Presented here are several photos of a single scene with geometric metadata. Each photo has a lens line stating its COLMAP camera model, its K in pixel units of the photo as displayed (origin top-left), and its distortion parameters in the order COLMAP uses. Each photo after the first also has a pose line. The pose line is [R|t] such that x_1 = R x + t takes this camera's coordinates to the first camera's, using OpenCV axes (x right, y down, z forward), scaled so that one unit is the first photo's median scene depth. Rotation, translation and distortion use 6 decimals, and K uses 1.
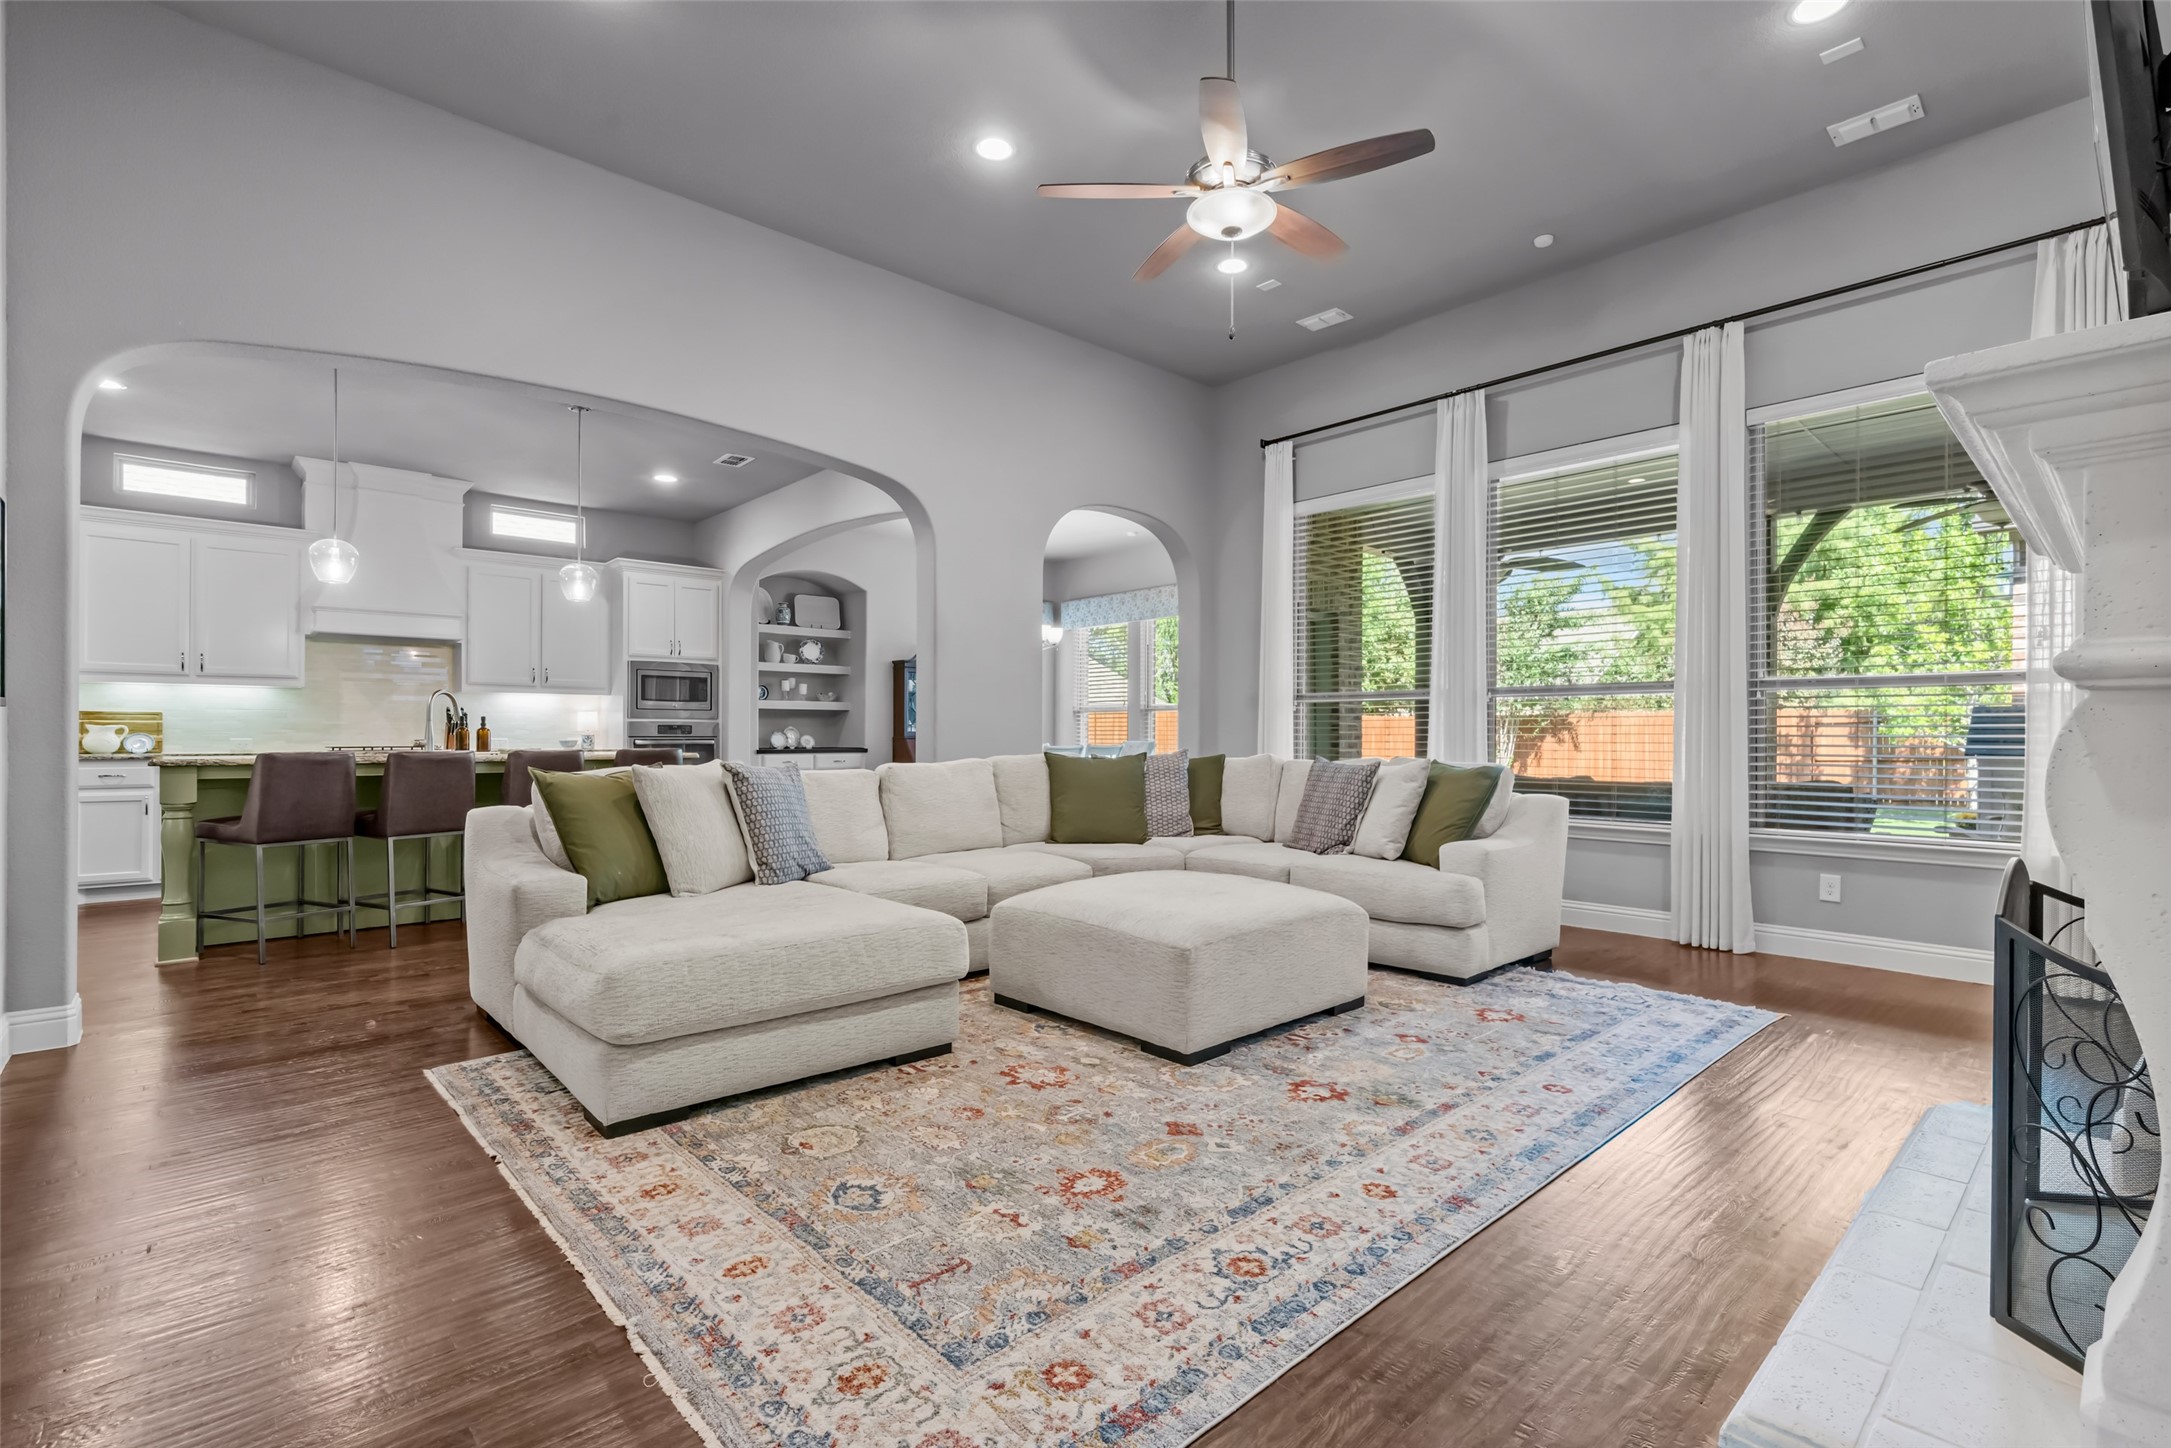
lens RADIAL K [[972.7, 0, 1089.4], [0, 972.7, 722.7], [0, 0, 1]] dist [-0.006577, 0.000285]
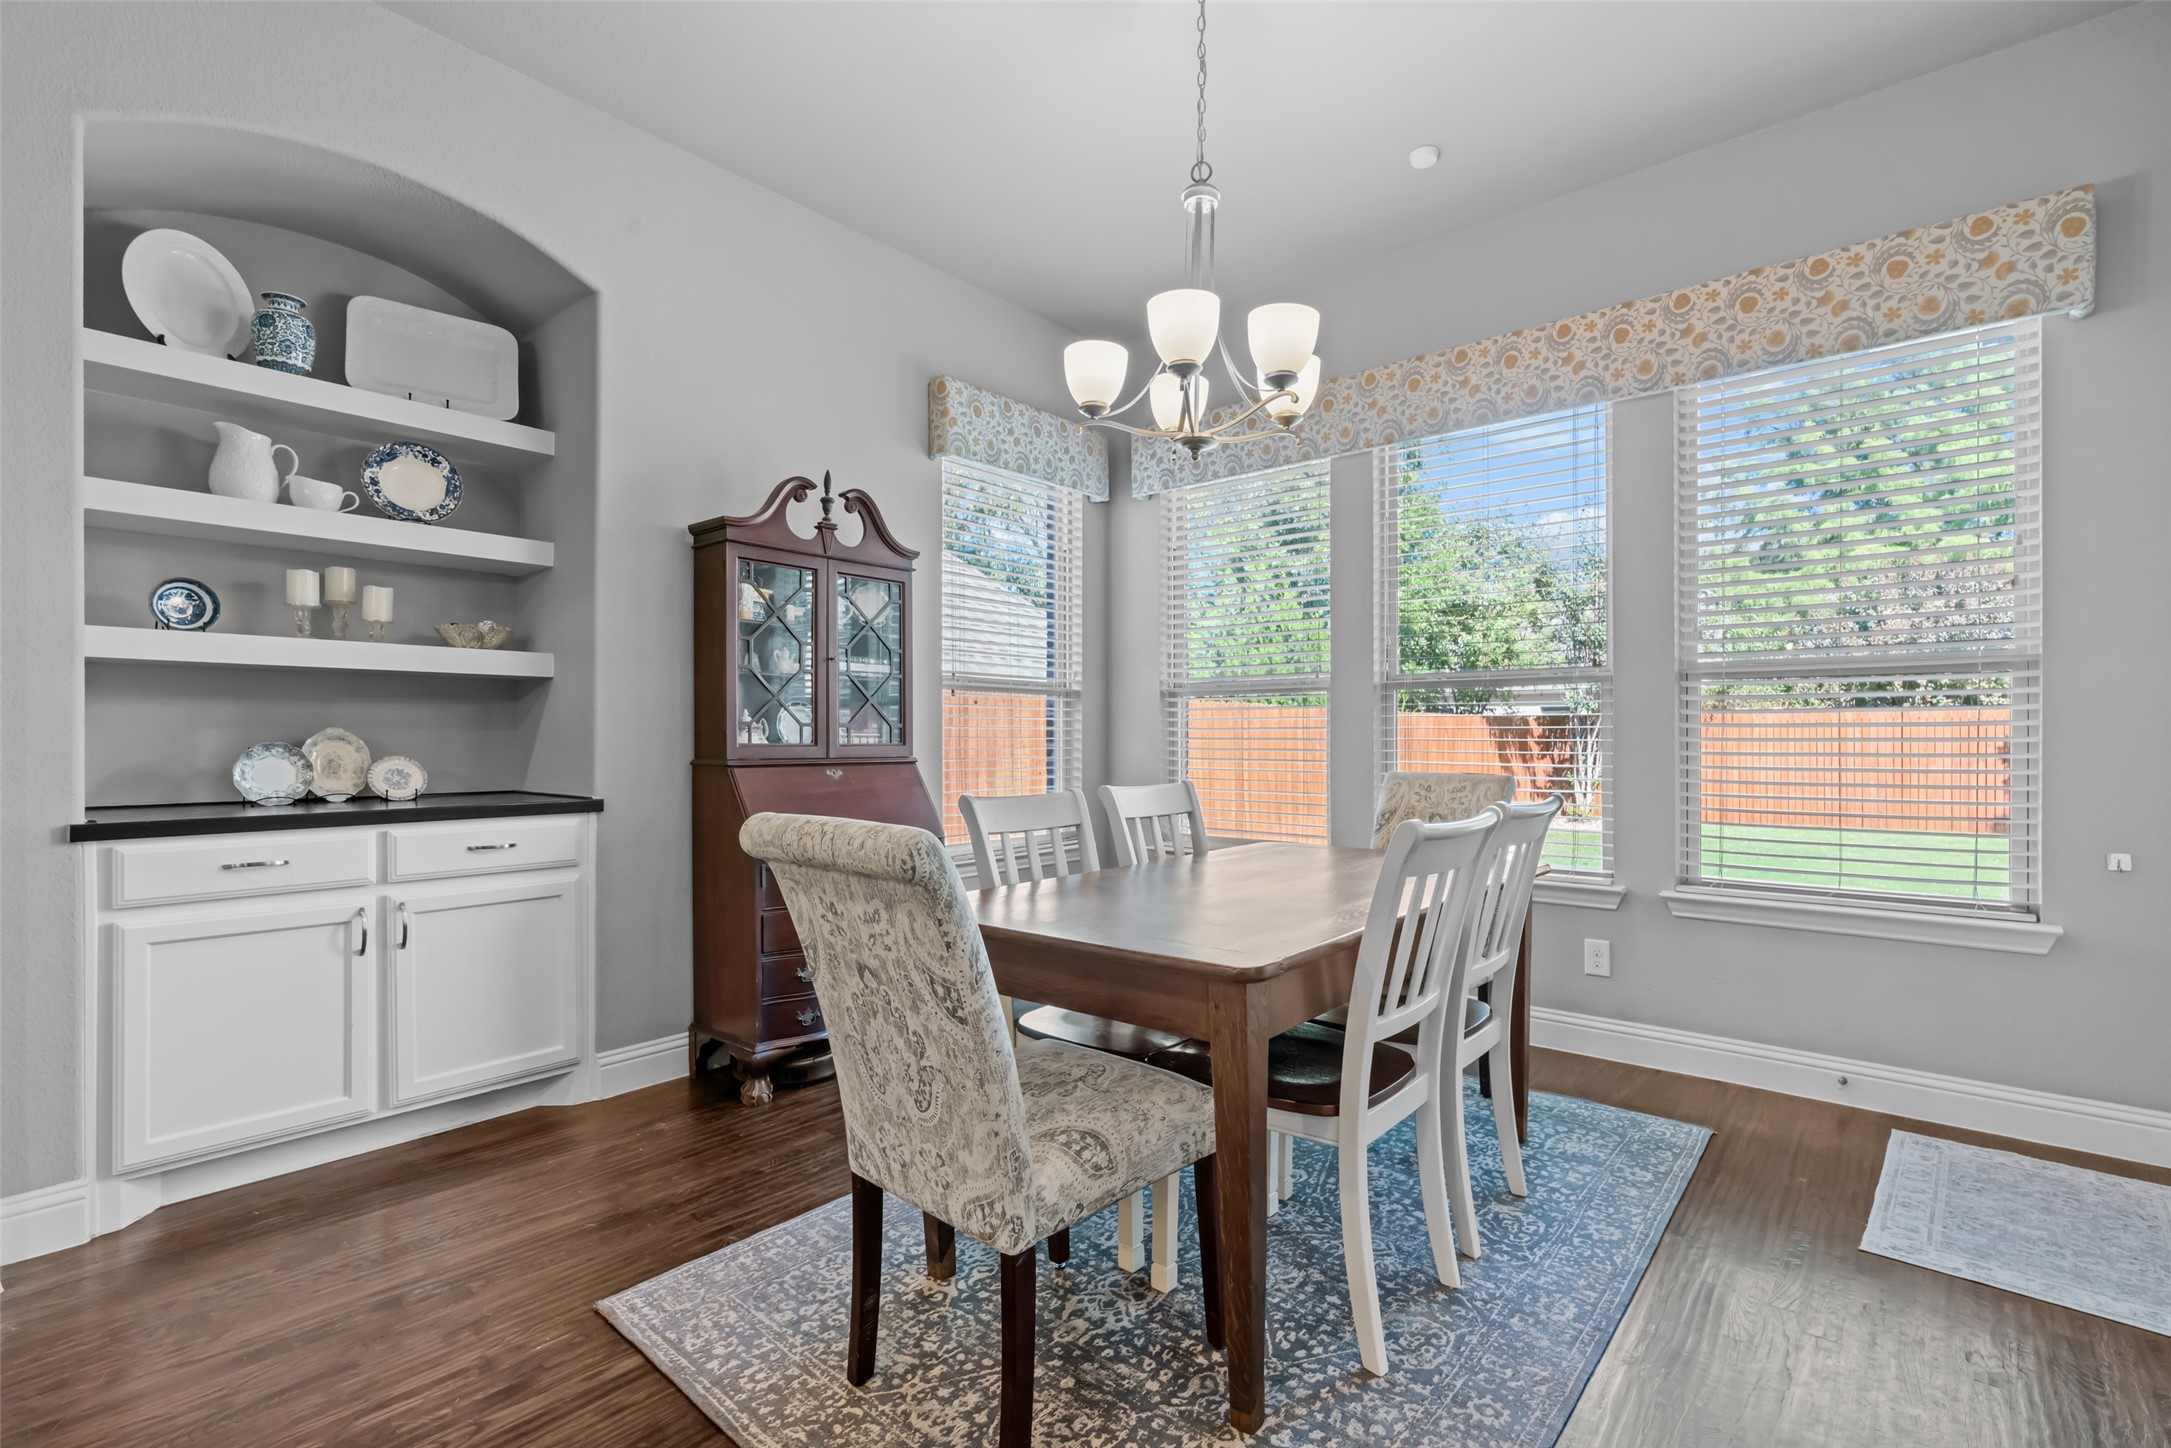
lens RADIAL K [[991.2, 0, 1088.6], [0, 991.2, 739.5], [0, 0, 1]] dist [-0.004377, 0.000776]
pose [[0.991962, -0.001213, 0.126530, -0.117851], [-0.000626, 0.999895, 0.014491, 0.002911], [-0.126534, -0.014454, 0.991857, 0.681077]]
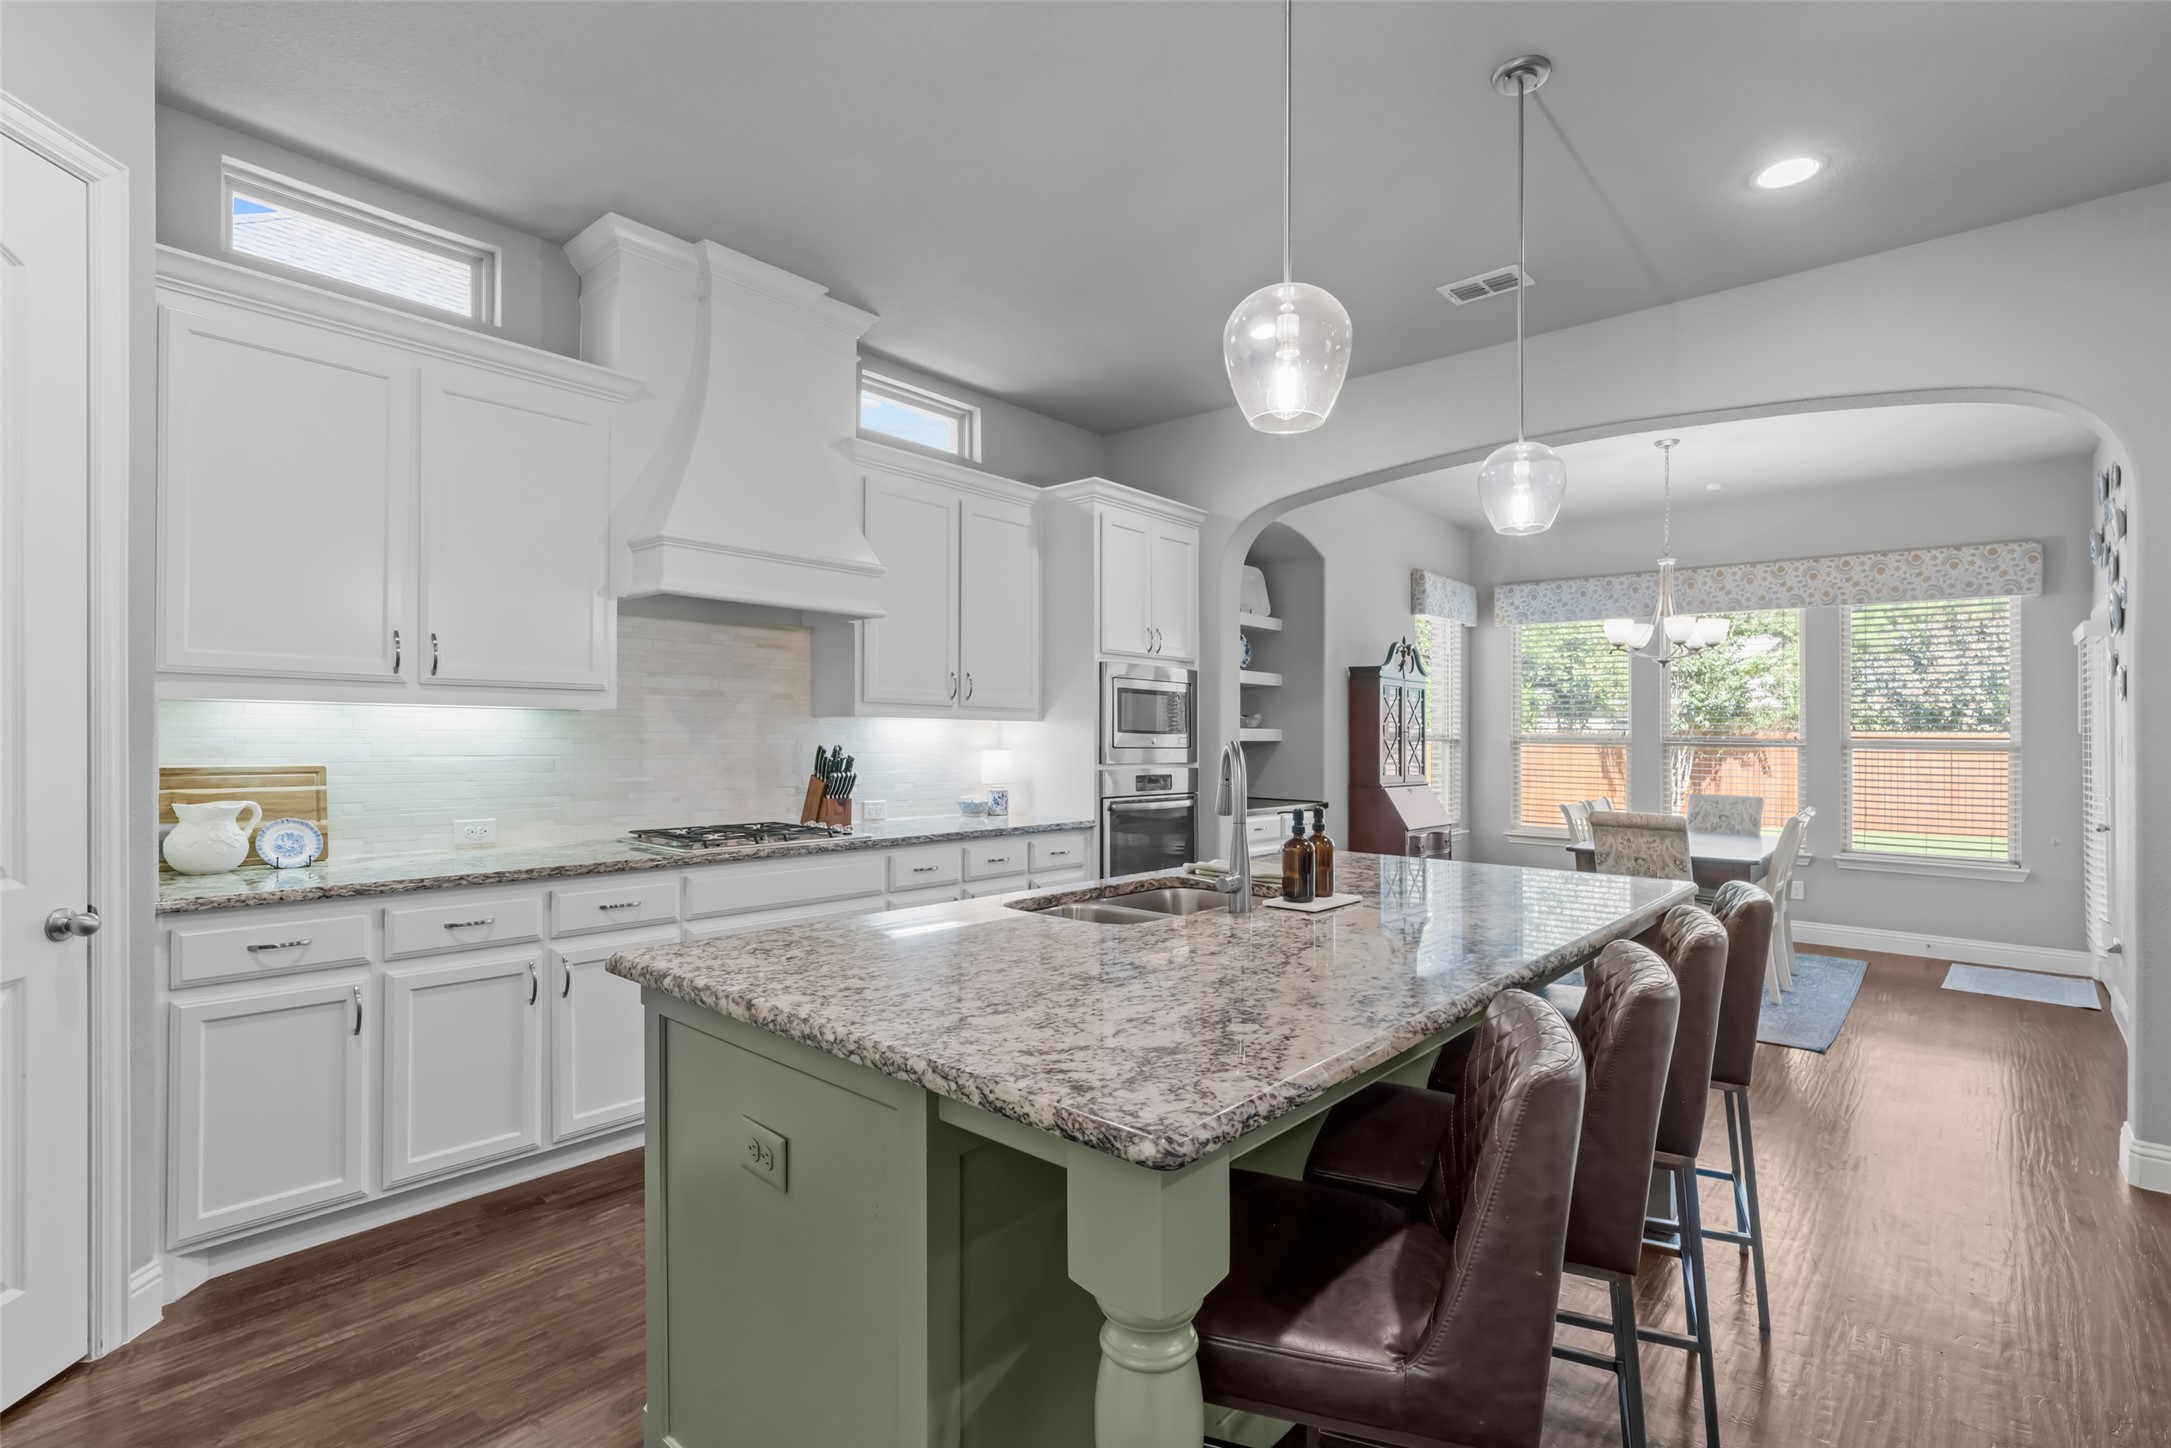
lens RADIAL K [[1028.2, 0, 1087.2], [0, 1028.2, 718.0], [0, 0, 1]] dist [0.000051, 0.000279]
pose [[0.992977, 0.013698, 0.117511, -0.473206], [-0.013291, 0.999903, -0.004247, -0.024747], [-0.117558, 0.002655, 0.993063, 0.351761]]
